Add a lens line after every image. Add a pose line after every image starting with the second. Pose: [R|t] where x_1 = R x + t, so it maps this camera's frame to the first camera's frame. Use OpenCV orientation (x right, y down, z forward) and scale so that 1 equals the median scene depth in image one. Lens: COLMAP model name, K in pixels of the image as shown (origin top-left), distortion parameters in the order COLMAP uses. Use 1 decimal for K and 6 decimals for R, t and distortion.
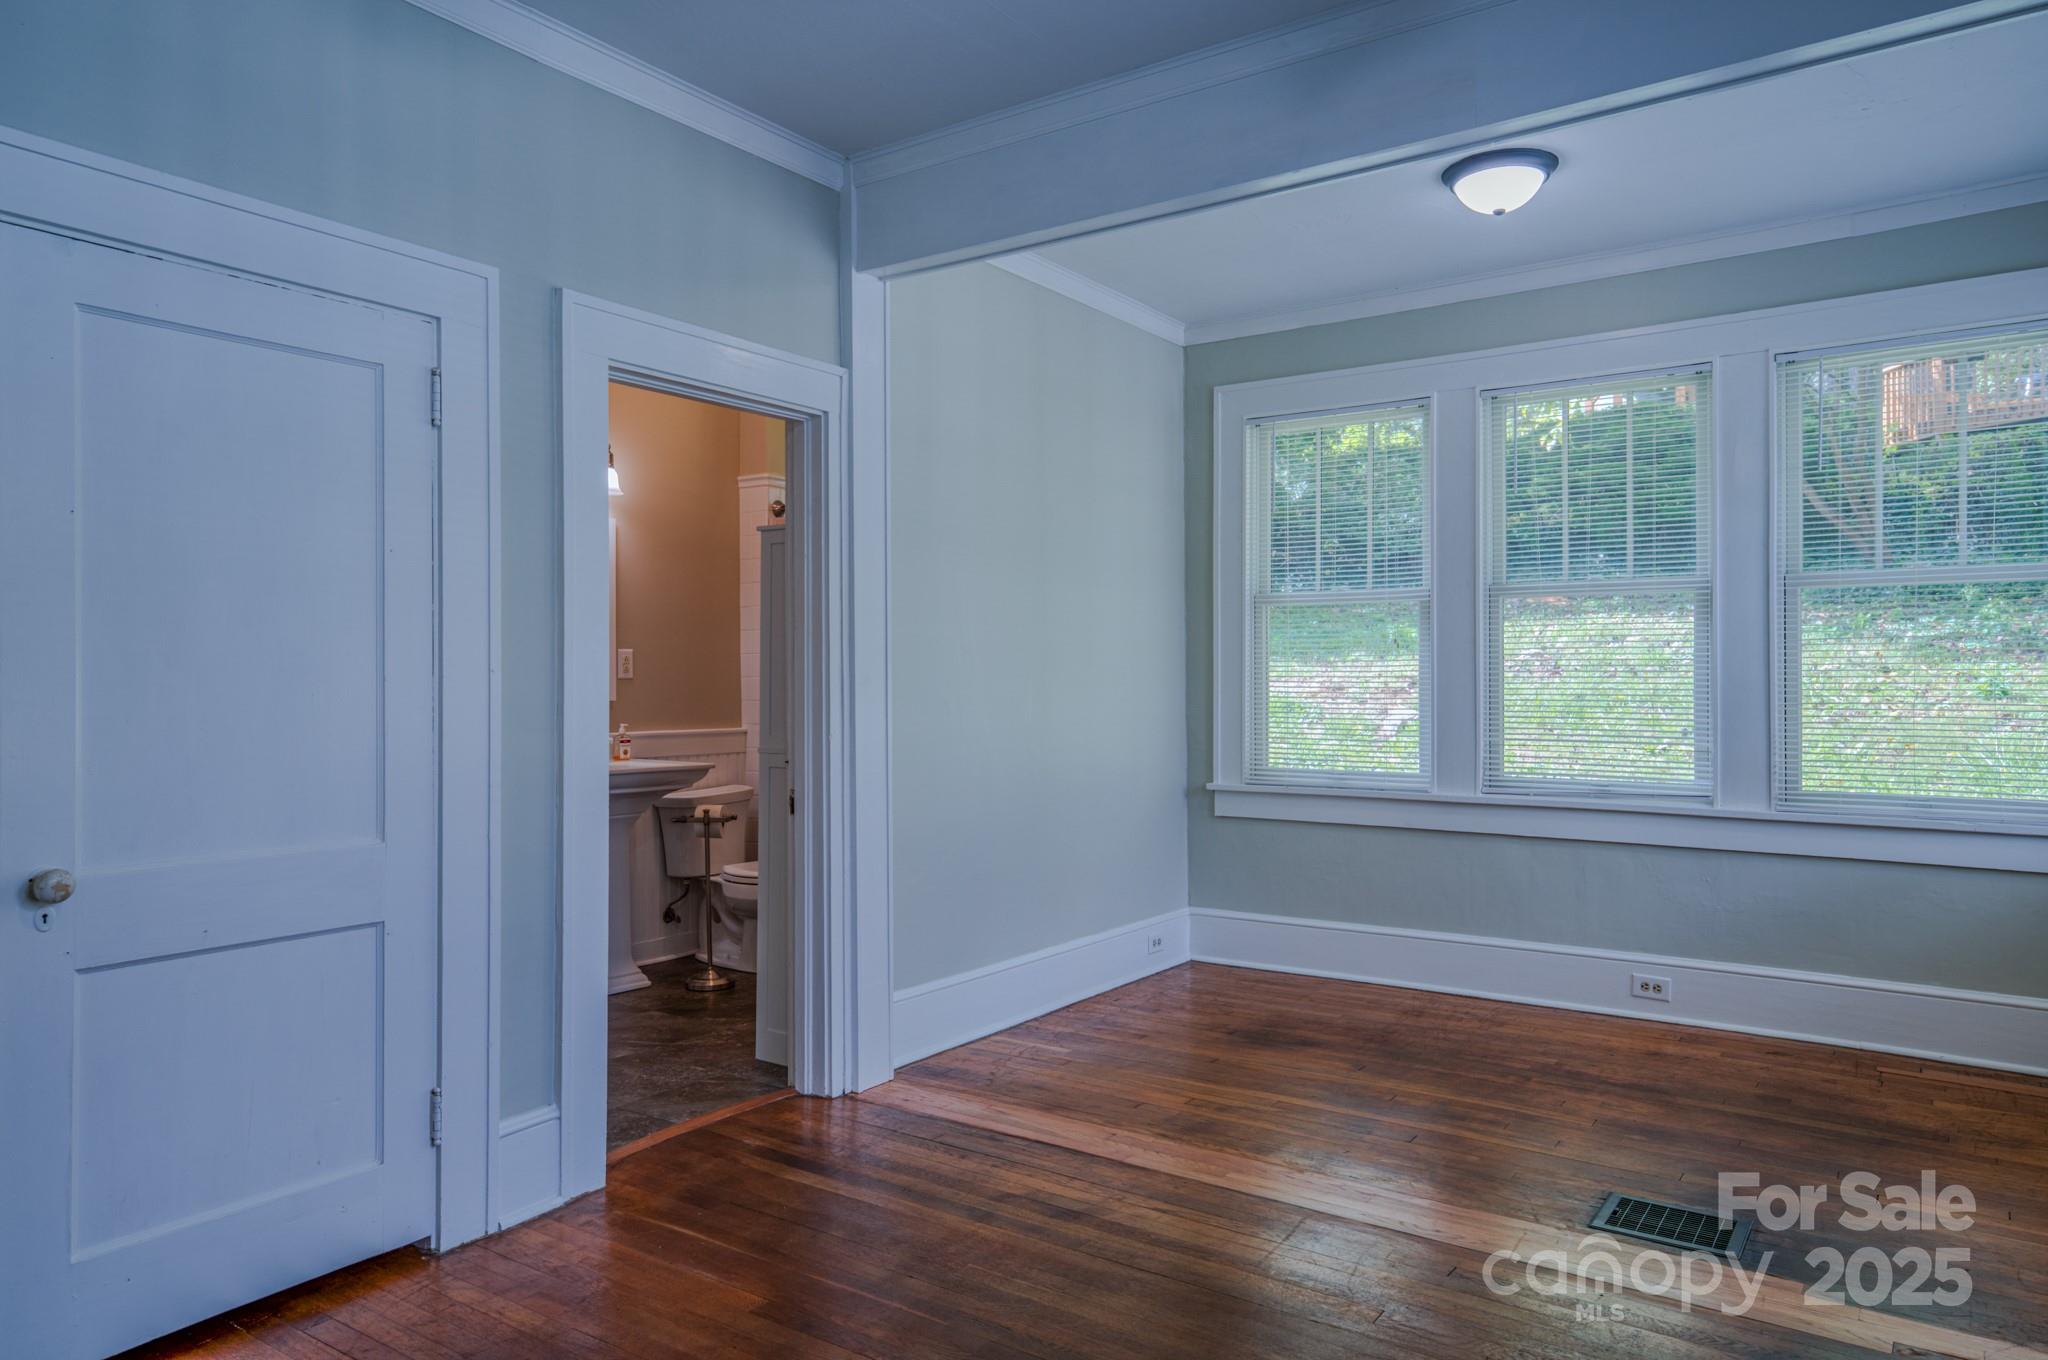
lens RADIAL K [[1337.8, 0, 1024.0], [0, 1337.8, 680.0], [0, 0, 1]] dist [0.024506, 0.001766]
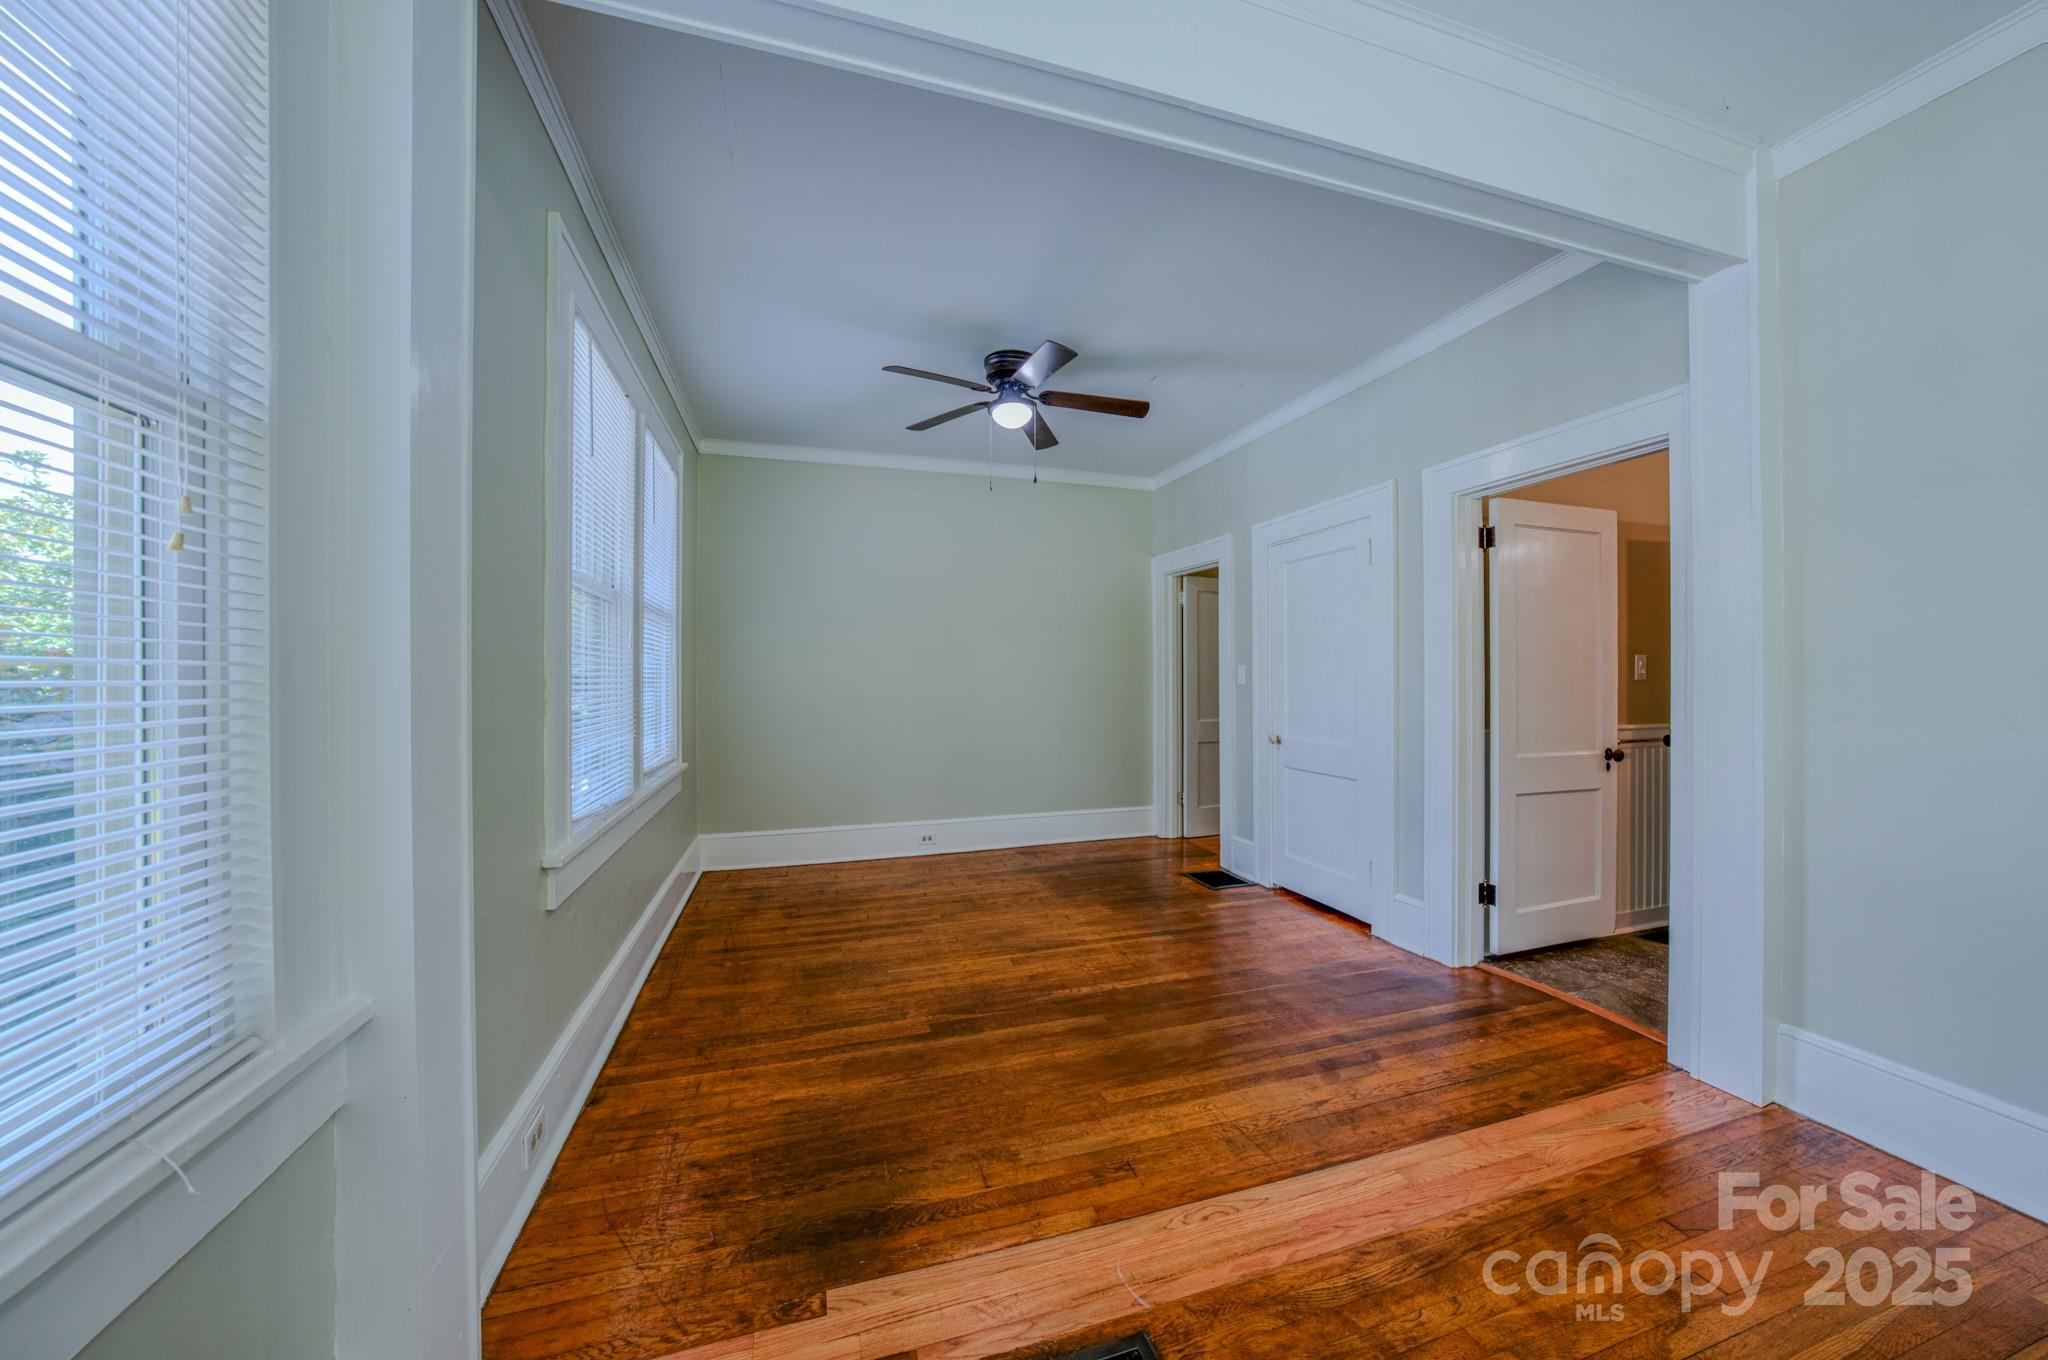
lens RADIAL K [[700.3, 0, 1025.4], [0, 700.3, 678.9], [0, 0, 1]] dist [-0.029341, 0.006210]
pose [[-0.609973, 0.004357, -0.792410, 0.790939], [0.005294, 0.999985, 0.001424, -0.003857], [0.792405, -0.003327, -0.609987, 1.190337]]
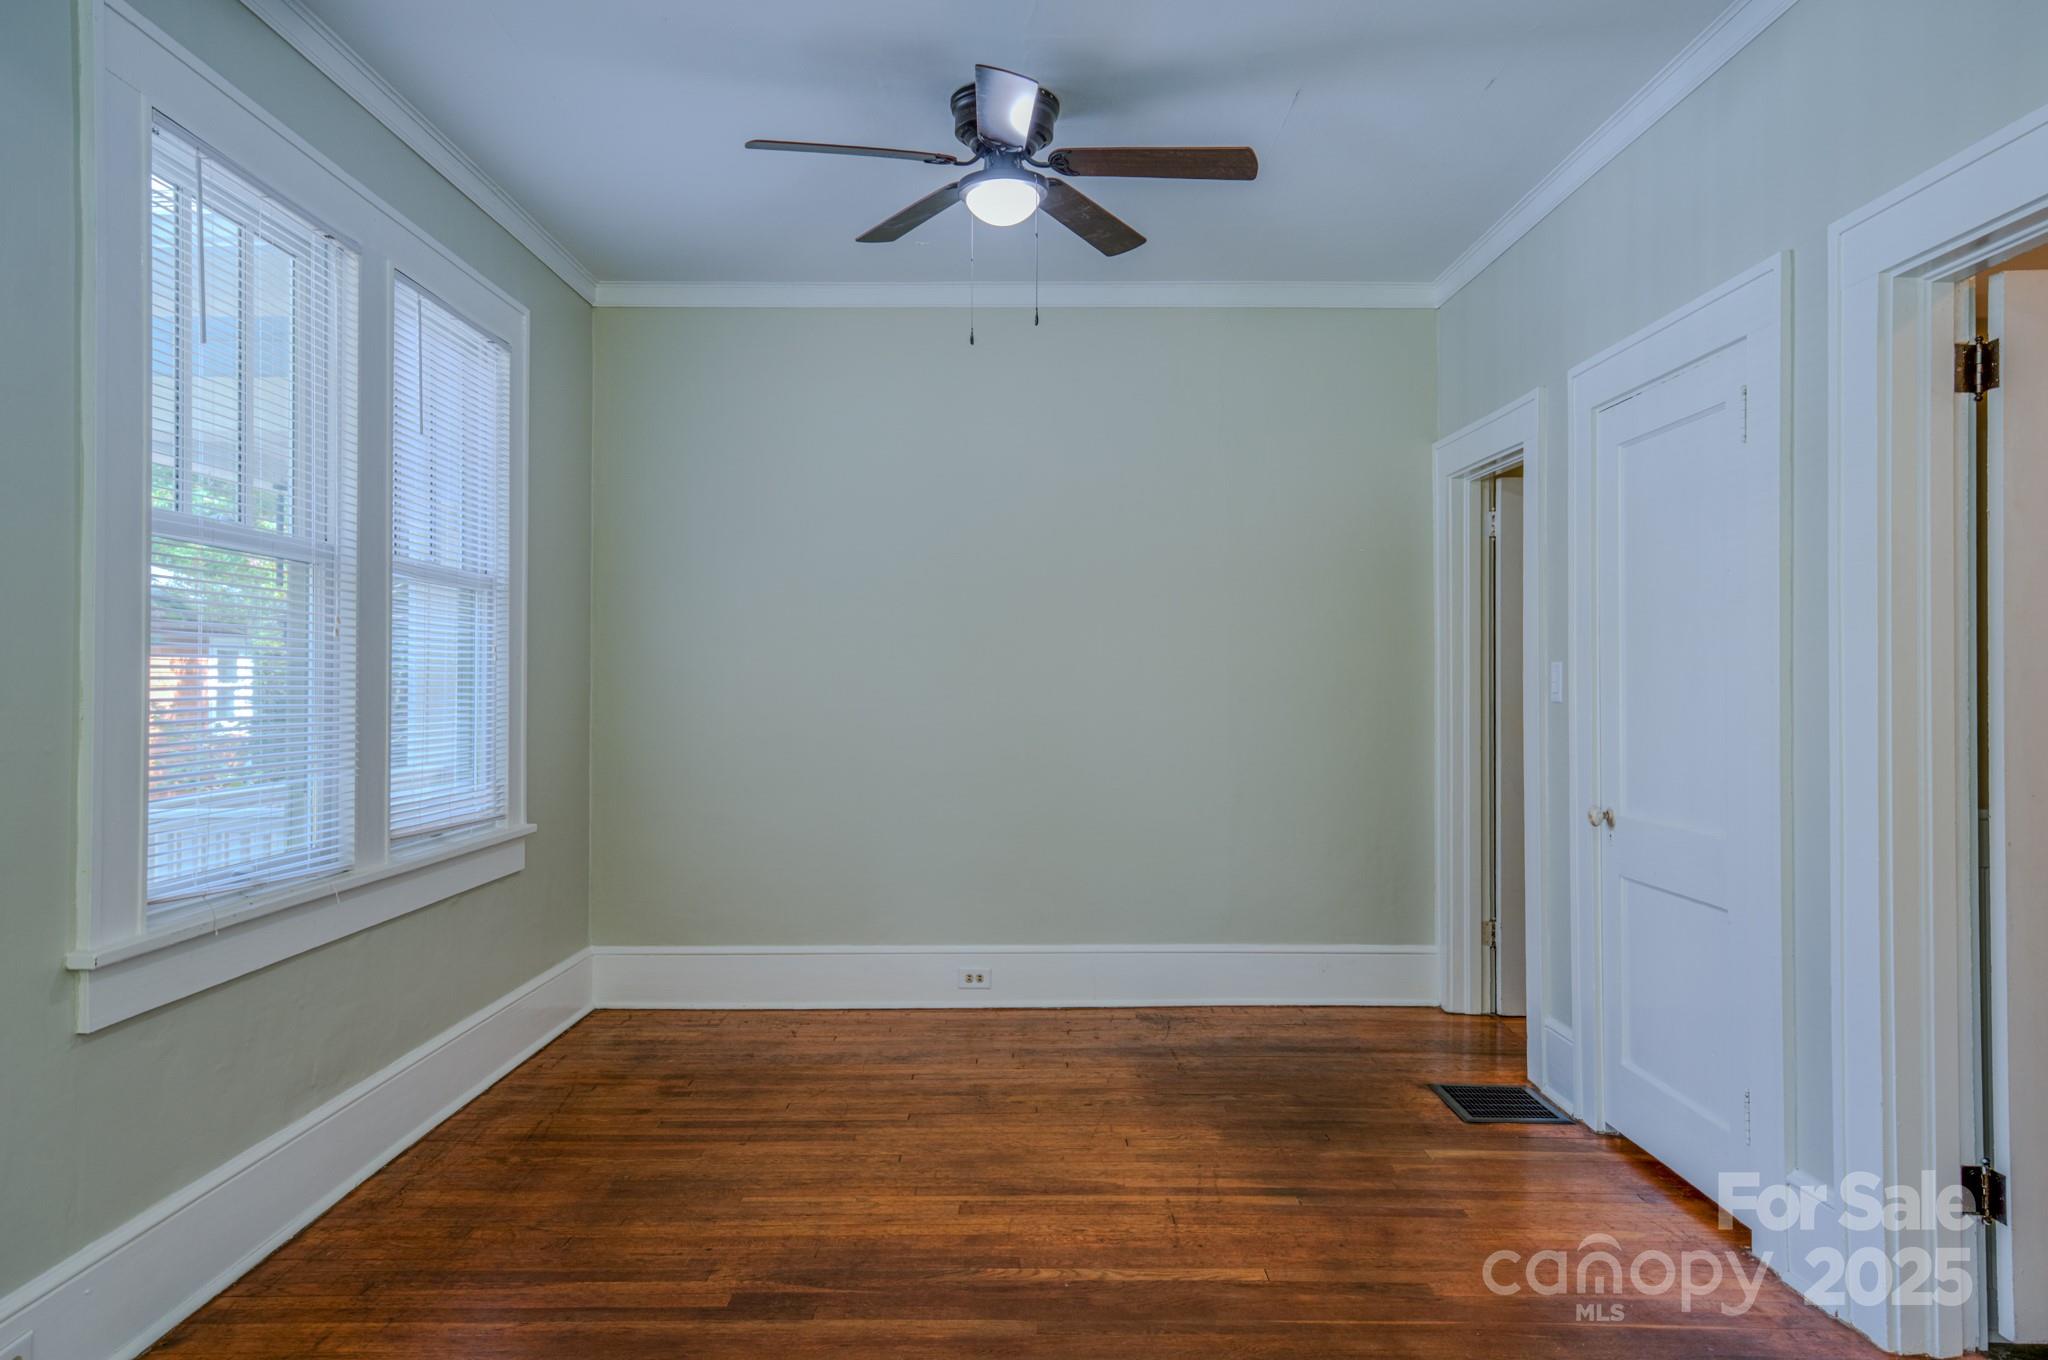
lens RADIAL K [[1337.8, 0, 1024.0], [0, 1337.8, 680.0], [0, 0, 1]] dist [0.024506, 0.001766]
pose [[-0.816610, -0.001610, -0.577188, 0.585450], [0.000911, 0.999991, -0.004077, -0.004338], [0.577190, -0.003855, -0.816601, 1.439256]]
